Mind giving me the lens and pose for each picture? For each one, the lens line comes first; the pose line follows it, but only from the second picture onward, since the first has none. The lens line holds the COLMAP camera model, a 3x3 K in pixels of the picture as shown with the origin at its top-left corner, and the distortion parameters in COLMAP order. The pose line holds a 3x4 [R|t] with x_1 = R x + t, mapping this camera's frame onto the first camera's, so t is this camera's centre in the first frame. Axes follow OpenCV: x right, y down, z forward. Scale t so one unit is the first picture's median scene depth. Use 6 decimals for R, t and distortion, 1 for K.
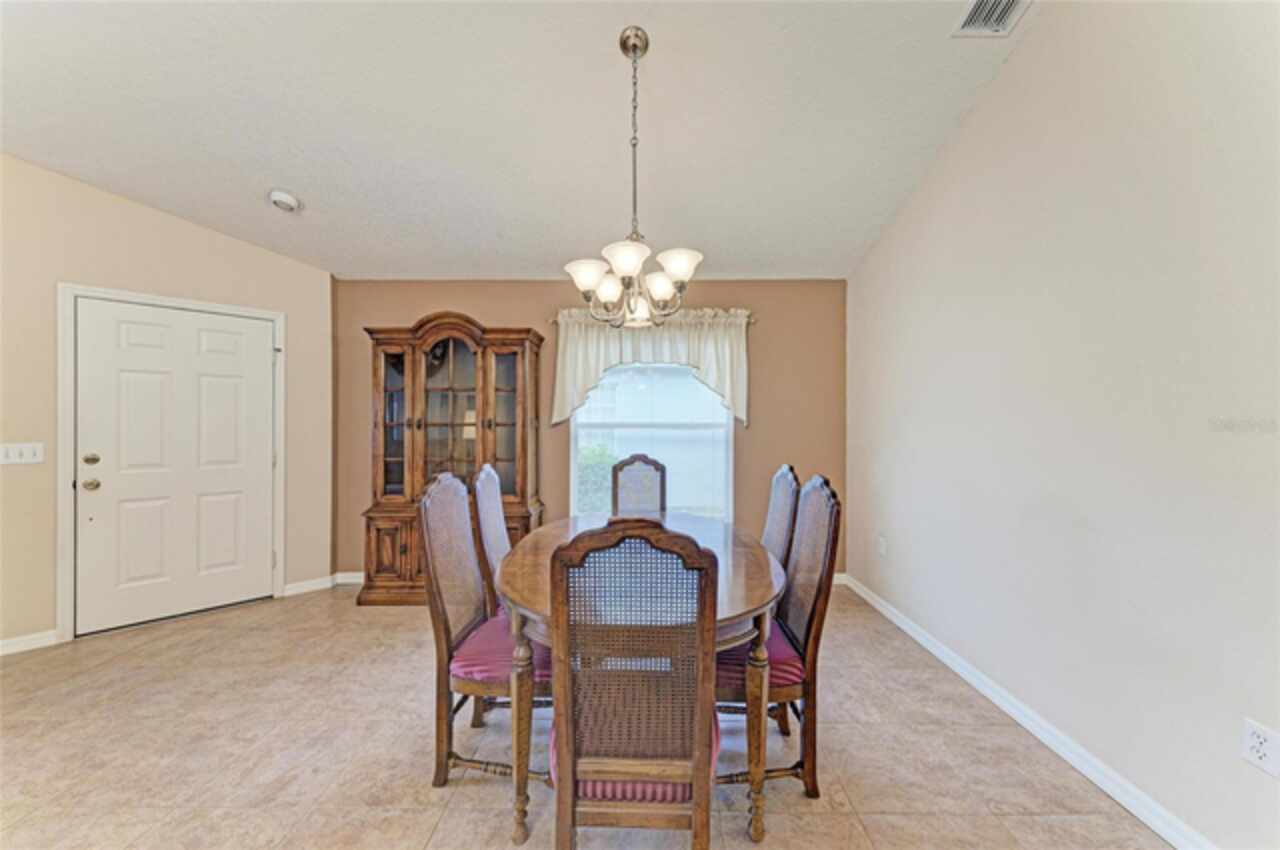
lens RADIAL K [[455.5, 0, 643.1], [0, 455.5, 425.7], [0, 0, 1]] dist [0.021180, -0.007686]
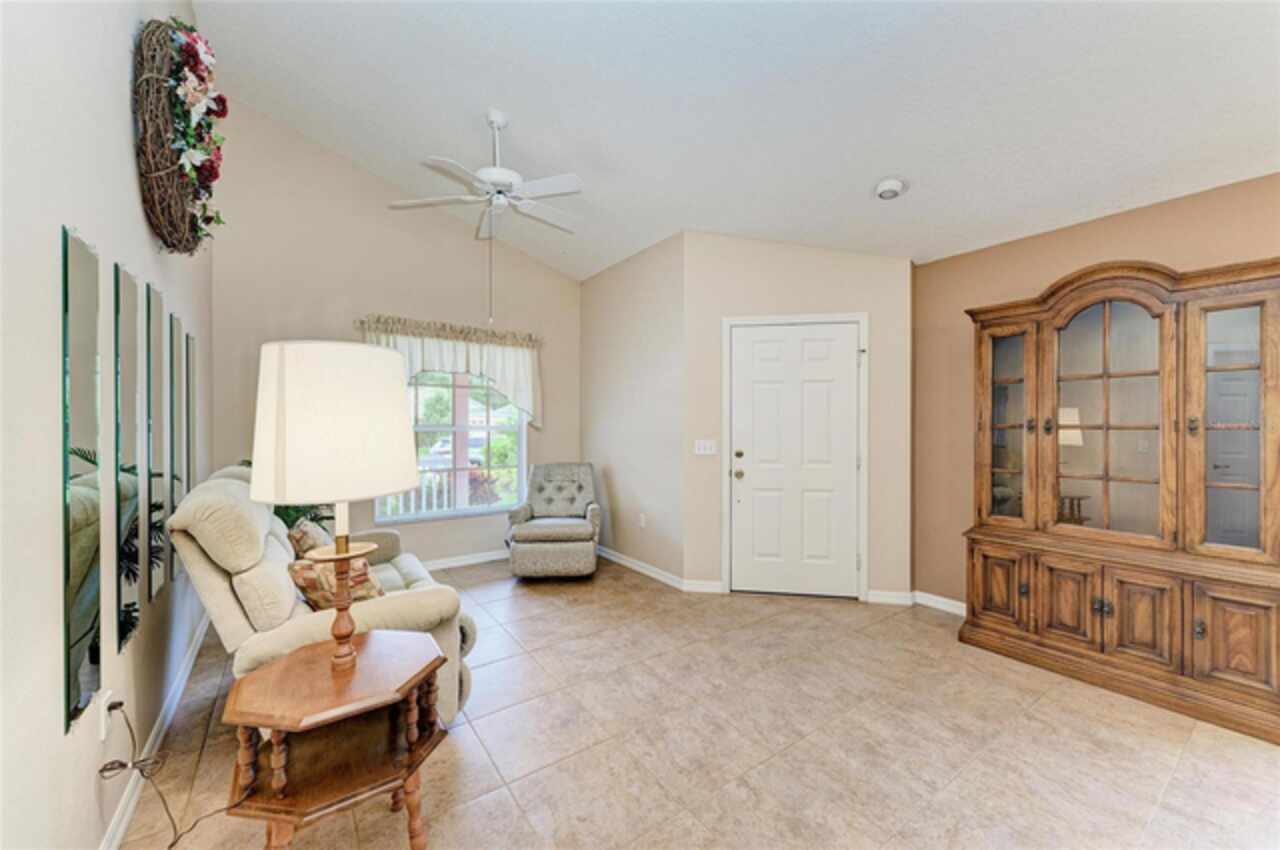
lens RADIAL K [[484.6, 0, 634.4], [0, 484.6, 425.4], [0, 0, 1]] dist [0.000875, -0.000322]
pose [[0.575224, -0.000039, -0.817996, -0.233637], [-0.001725, 0.999998, -0.001260, -0.002332], [0.817994, 0.002136, 0.575222, 0.000918]]
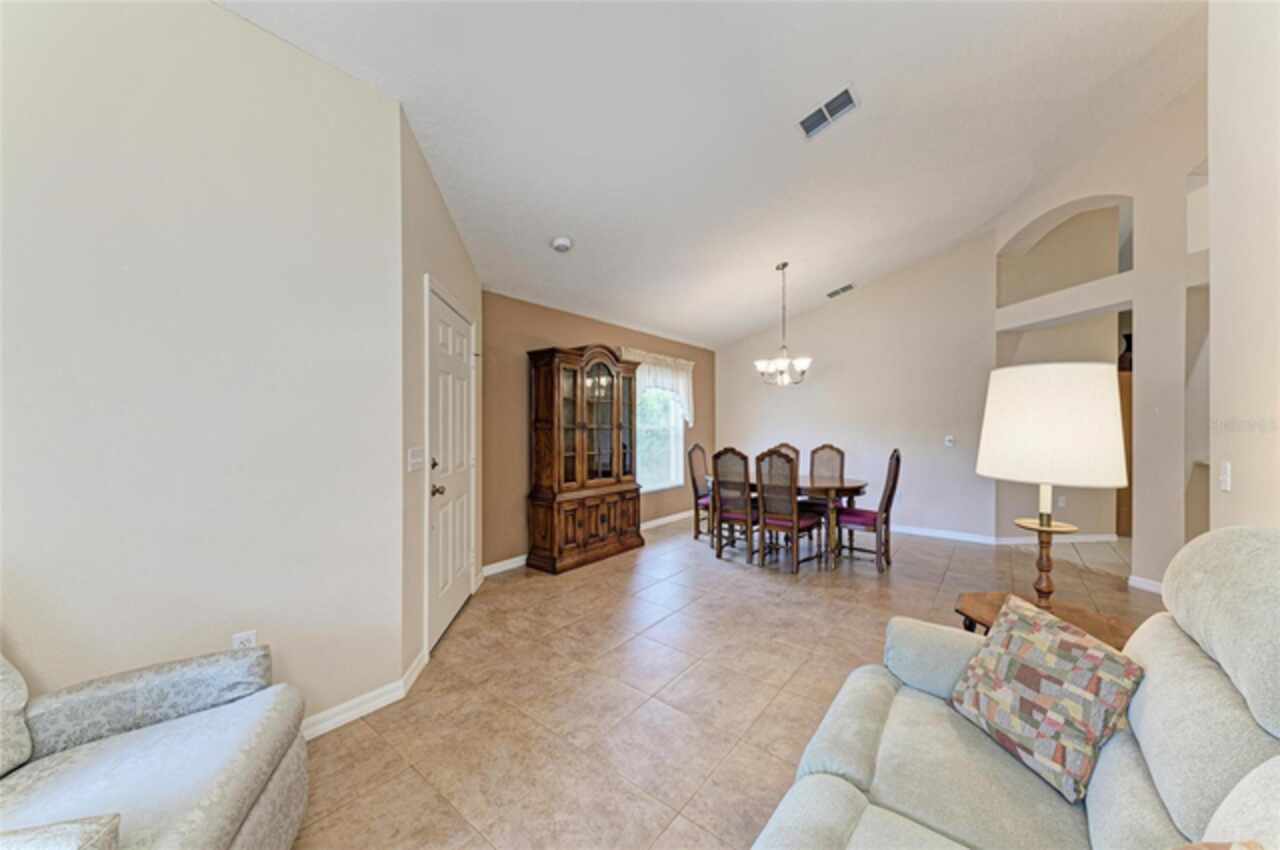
lens RADIAL K [[455.5, 0, 643.1], [0, 455.5, 425.7], [0, 0, 1]] dist [0.021180, -0.007686]
pose [[0.612314, 0.001006, 0.790614, -1.415904], [0.001731, 0.999995, -0.002614, -0.002418], [-0.790613, 0.002969, 0.612309, 0.074416]]
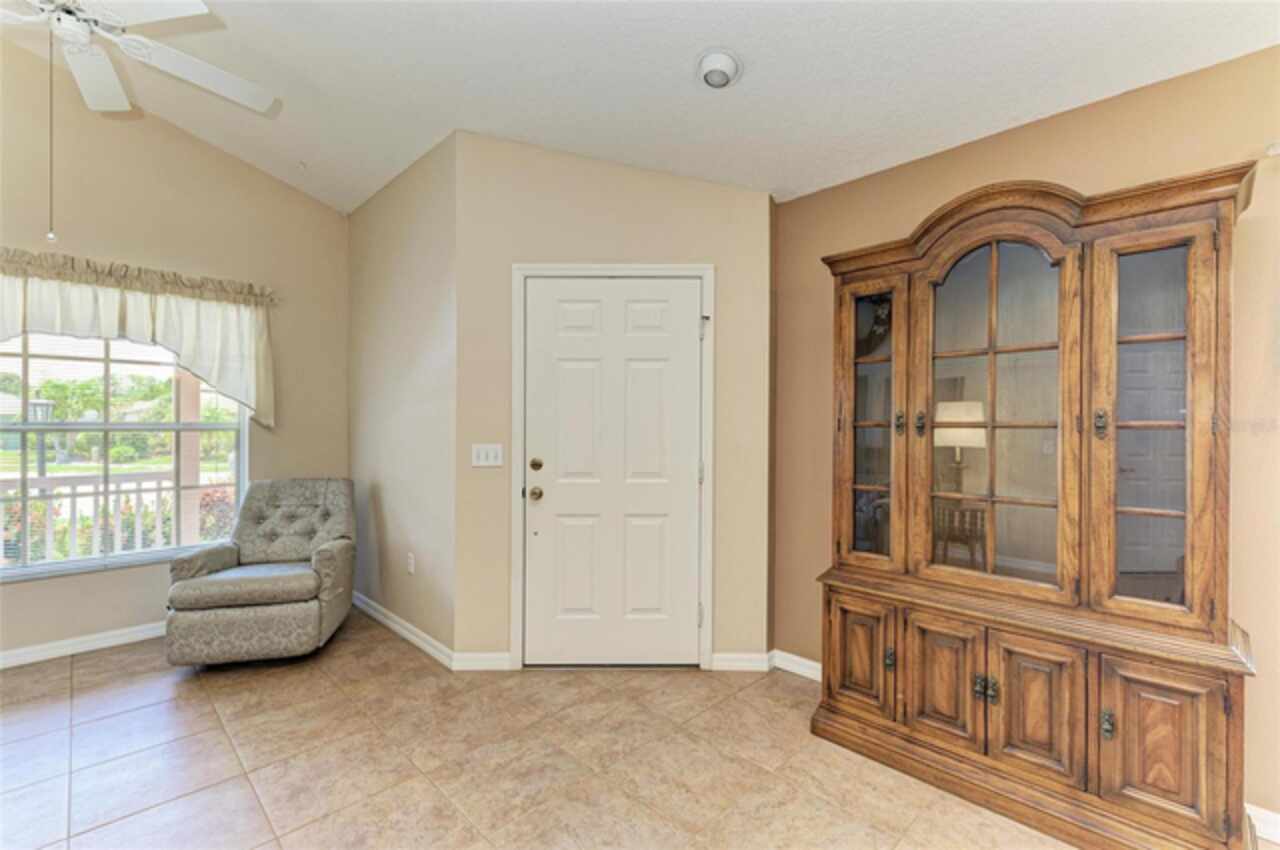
lens RADIAL K [[556.8, 0, 641.2], [0, 556.8, 427.2], [0, 0, 1]] dist [0.009190, -0.001030]
pose [[0.712280, 0.004791, -0.701879, -0.275109], [-0.003956, 0.999988, 0.002811, -0.000158], [0.701884, 0.000774, 0.712291, 0.335998]]
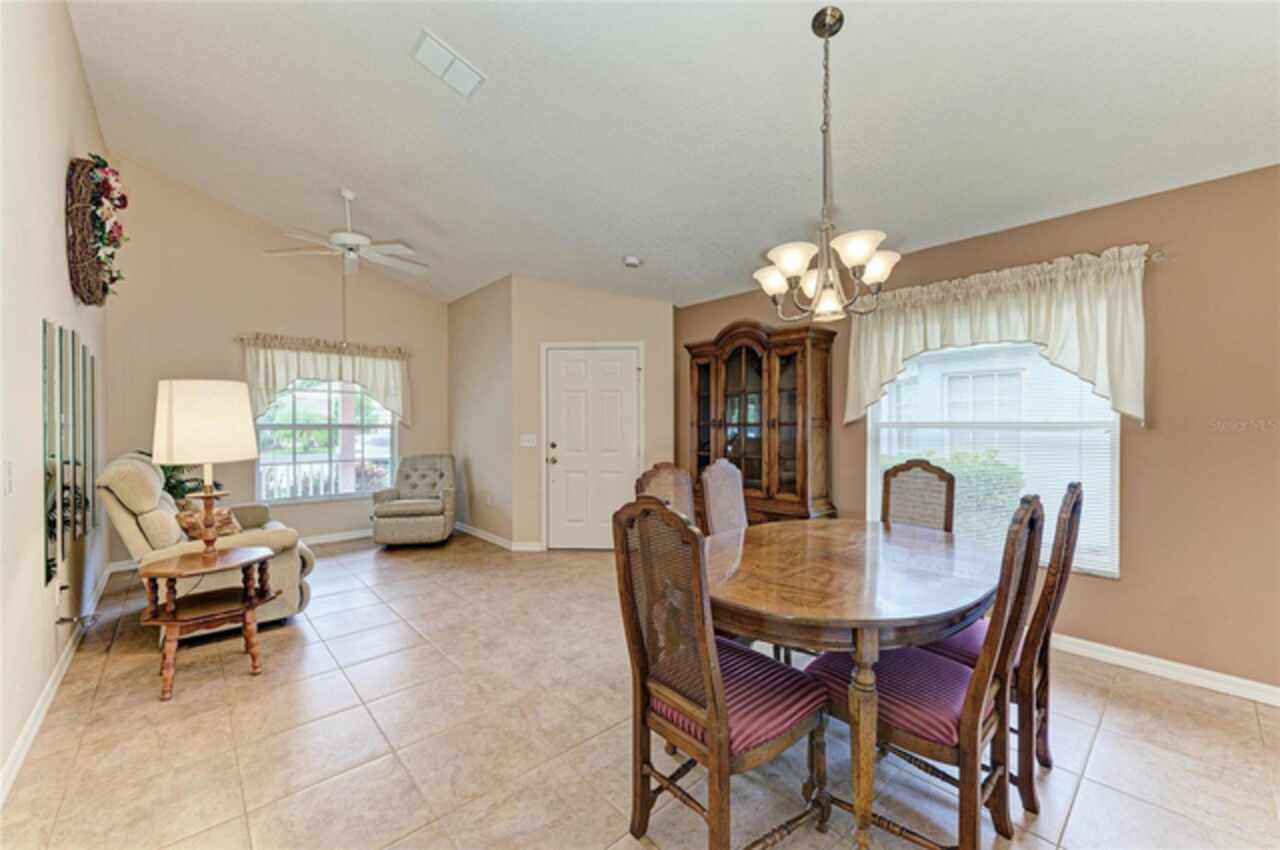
lens RADIAL K [[498.6, 0, 638.5], [0, 498.6, 424.8], [0, 0, 1]] dist [-0.000240, -0.000461]
pose [[0.676249, -0.000446, -0.736673, 0.293182], [0.000206, 1.000000, -0.000417, -0.000386], [0.736674, 0.000130, 0.676249, 0.003716]]
